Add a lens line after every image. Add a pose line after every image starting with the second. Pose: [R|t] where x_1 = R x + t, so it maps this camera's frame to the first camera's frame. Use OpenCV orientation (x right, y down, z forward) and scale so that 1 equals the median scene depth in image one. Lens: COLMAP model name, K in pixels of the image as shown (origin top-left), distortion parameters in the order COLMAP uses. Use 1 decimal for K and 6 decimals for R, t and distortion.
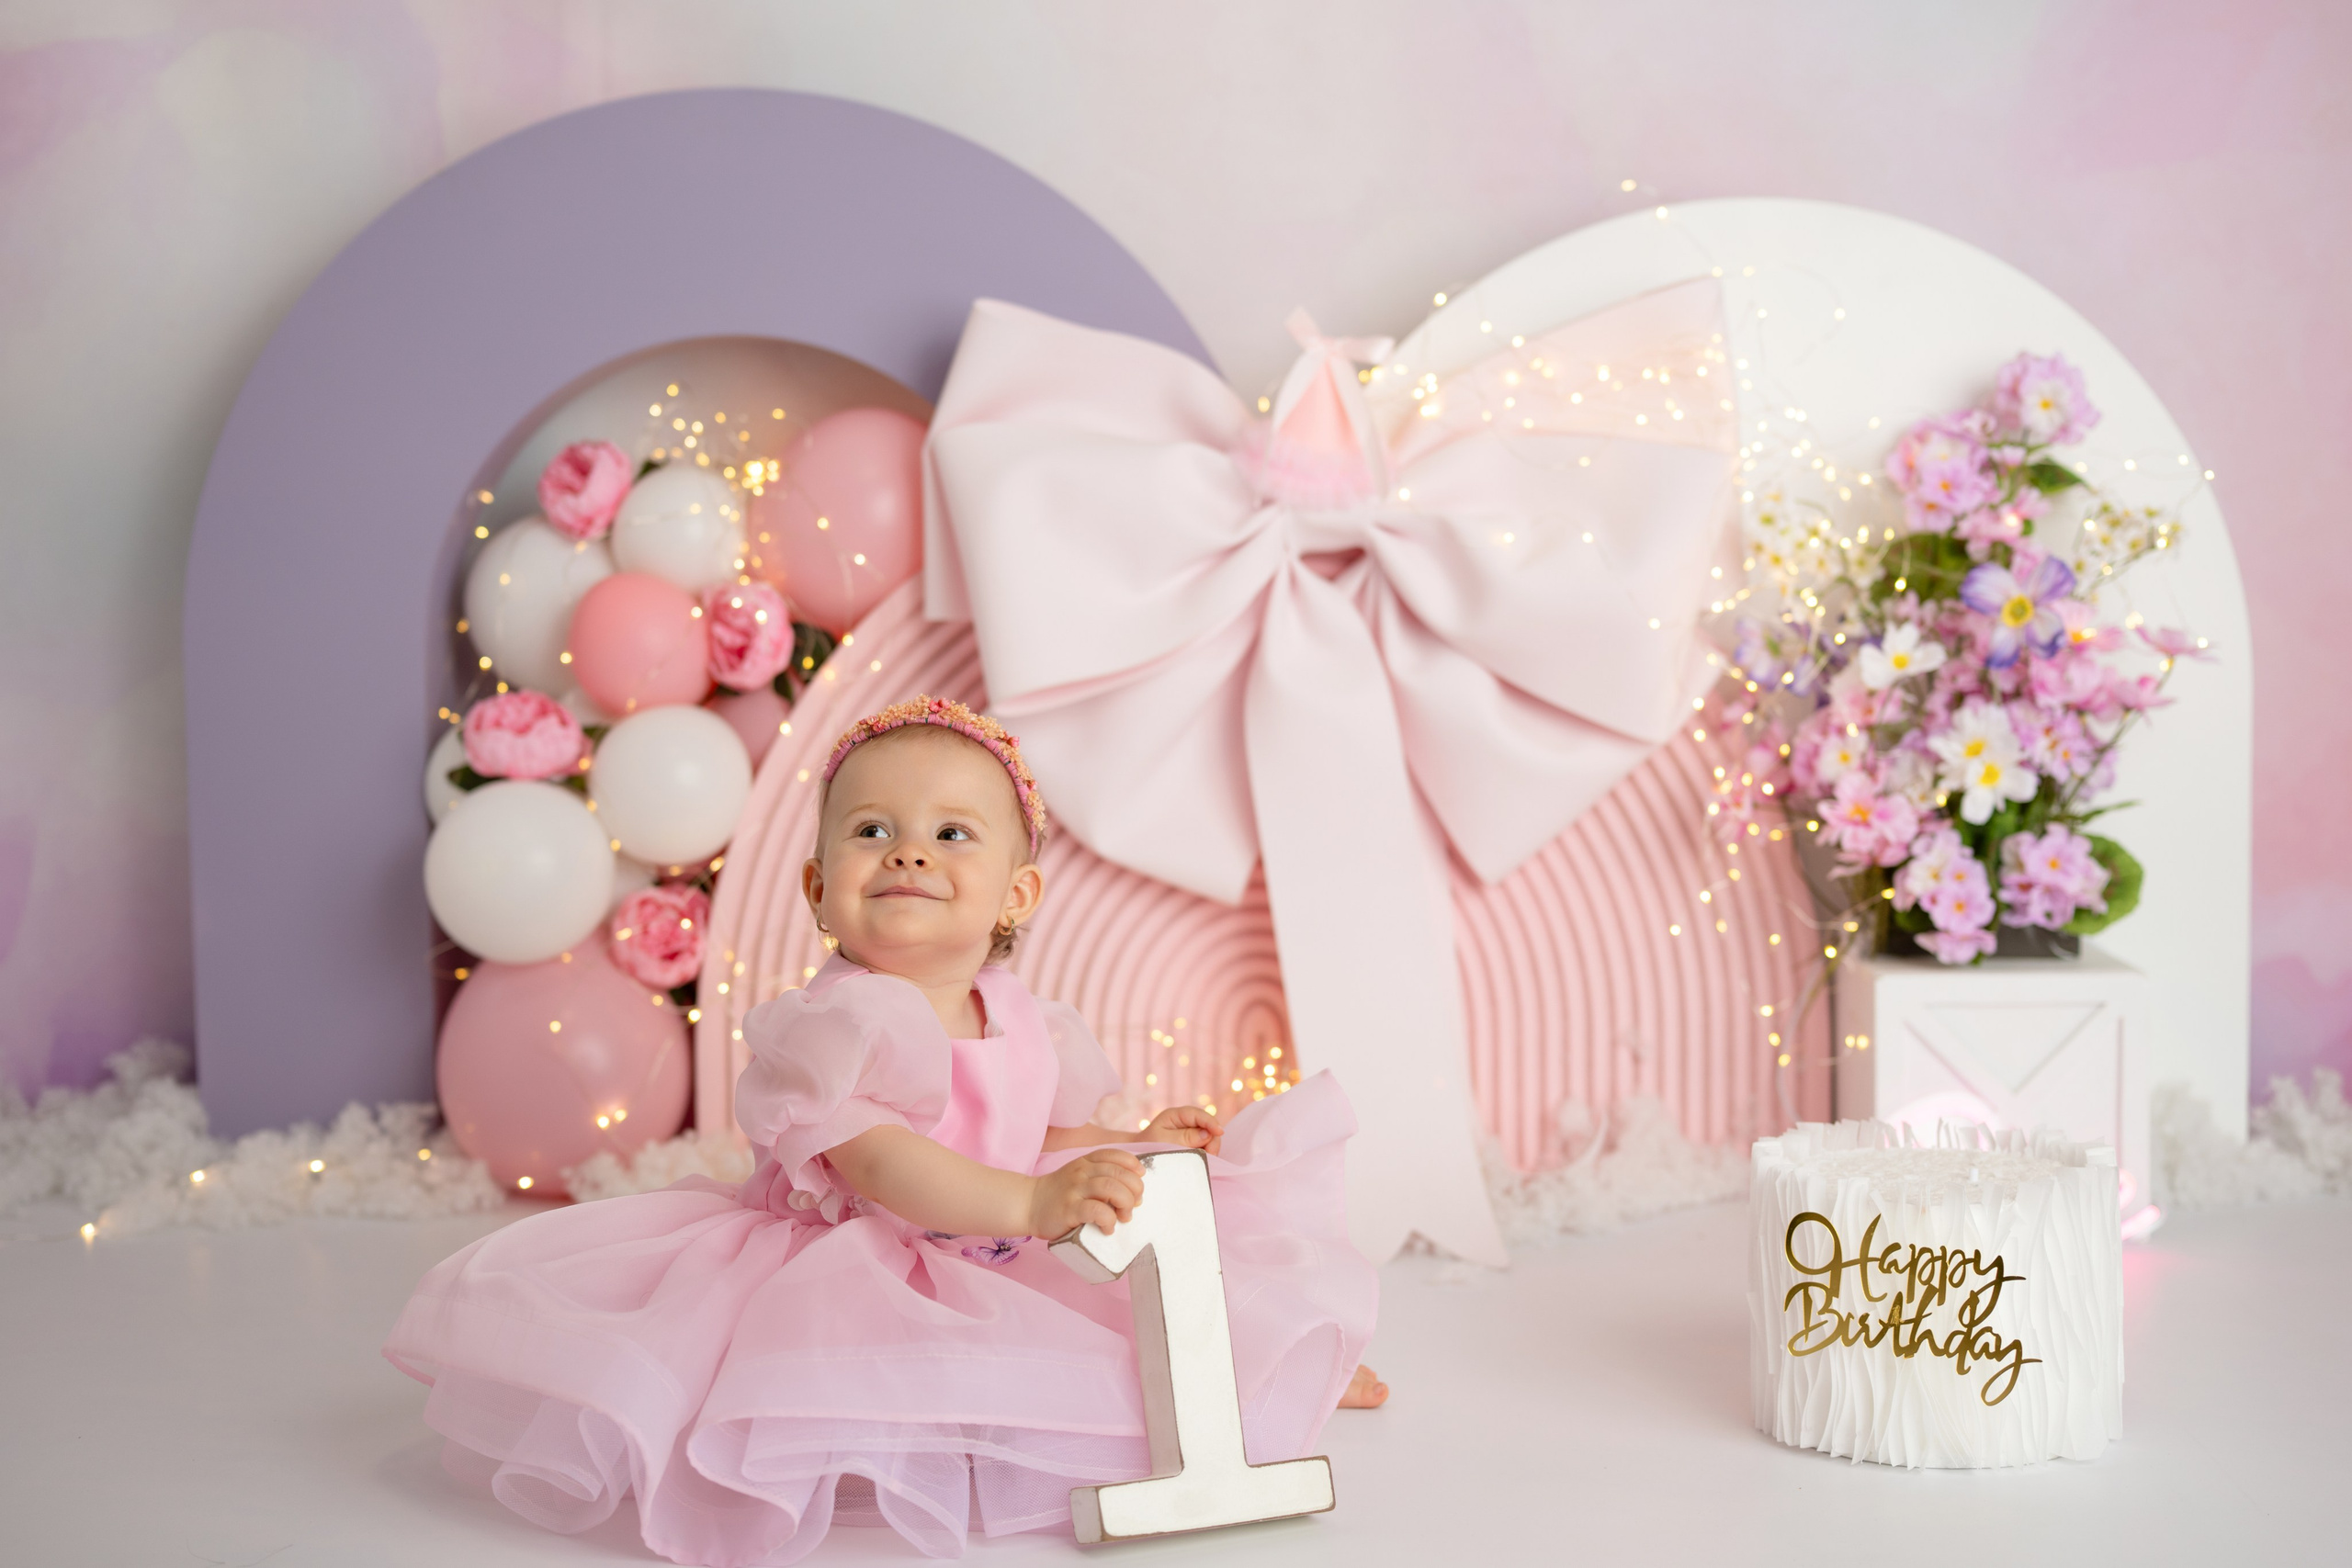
lens RADIAL K [[3372.3, 0, 1176.0], [0, 3372.3, 784.0], [0, 0, 1]] dist [-0.006813, 0.076584]
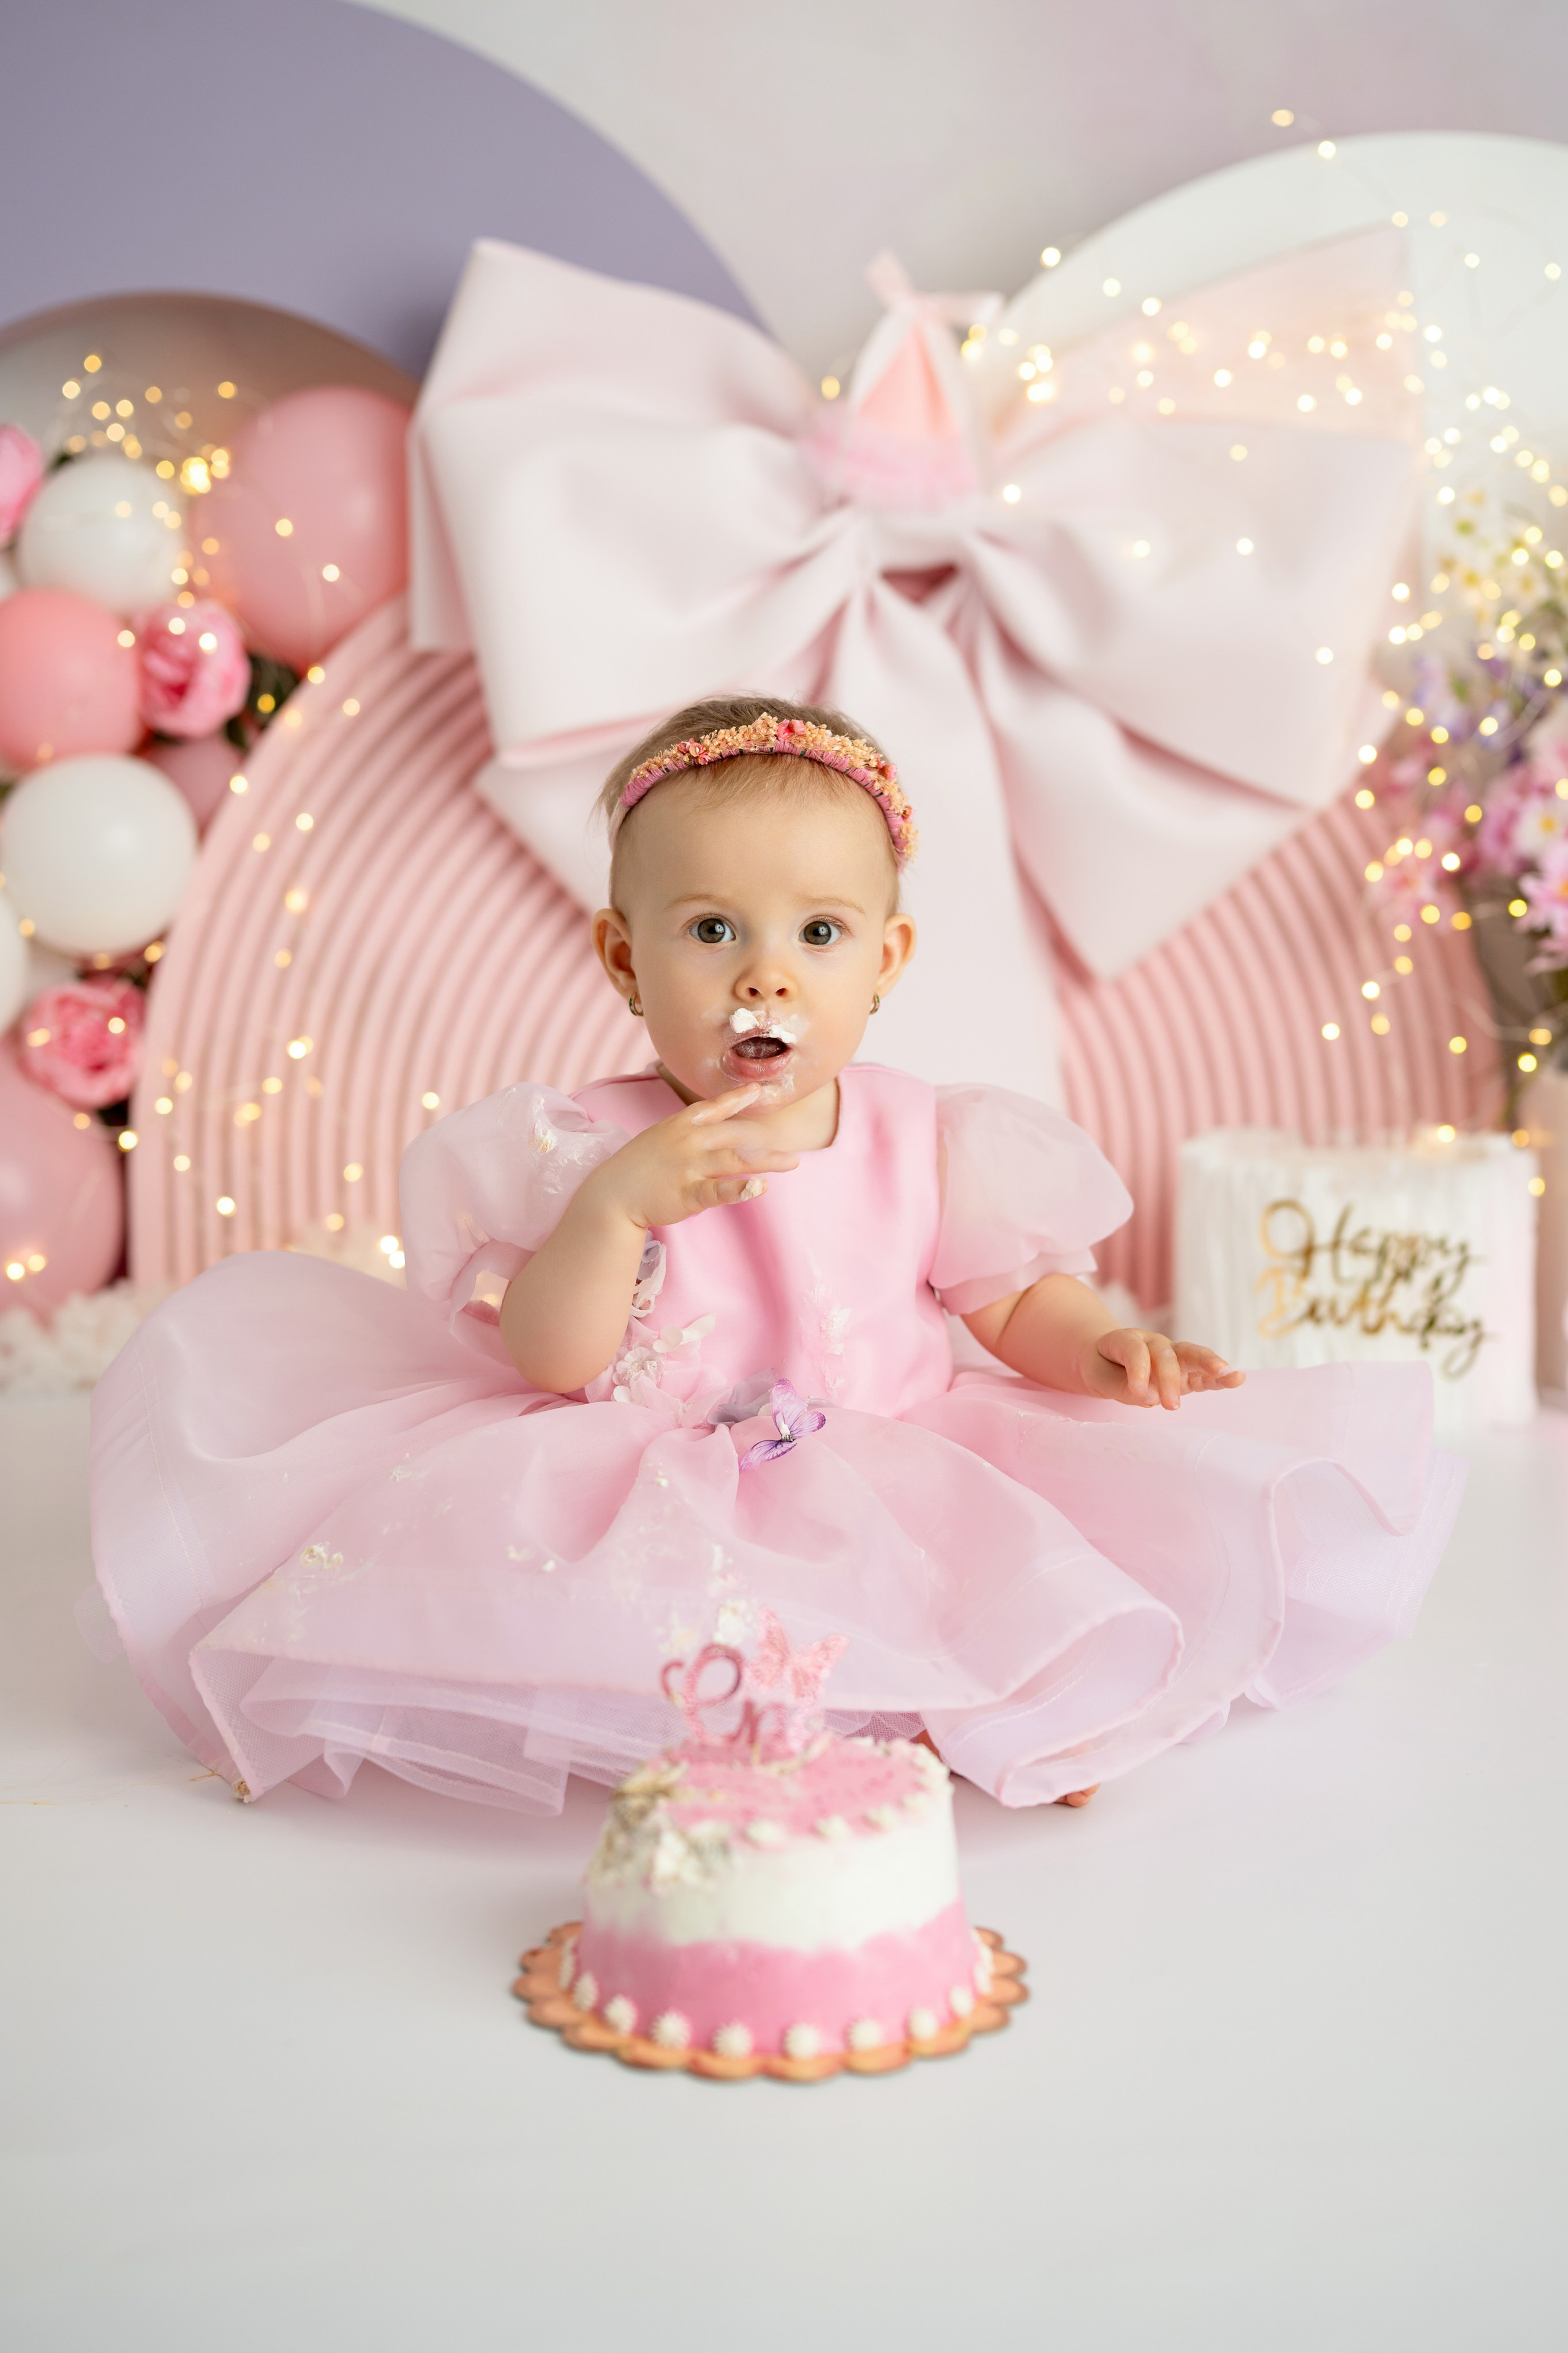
lens RADIAL K [[3407.2, 0, 784.0], [0, 3407.2, 1176.5], [0, 0, 1]] dist [-0.005782, 0.095298]
pose [[0.998467, 0.000996, 0.055345, -0.030712], [-0.004846, 0.997571, 0.069487, 0.019856], [-0.055141, -0.069649, 0.996046, 0.175620]]
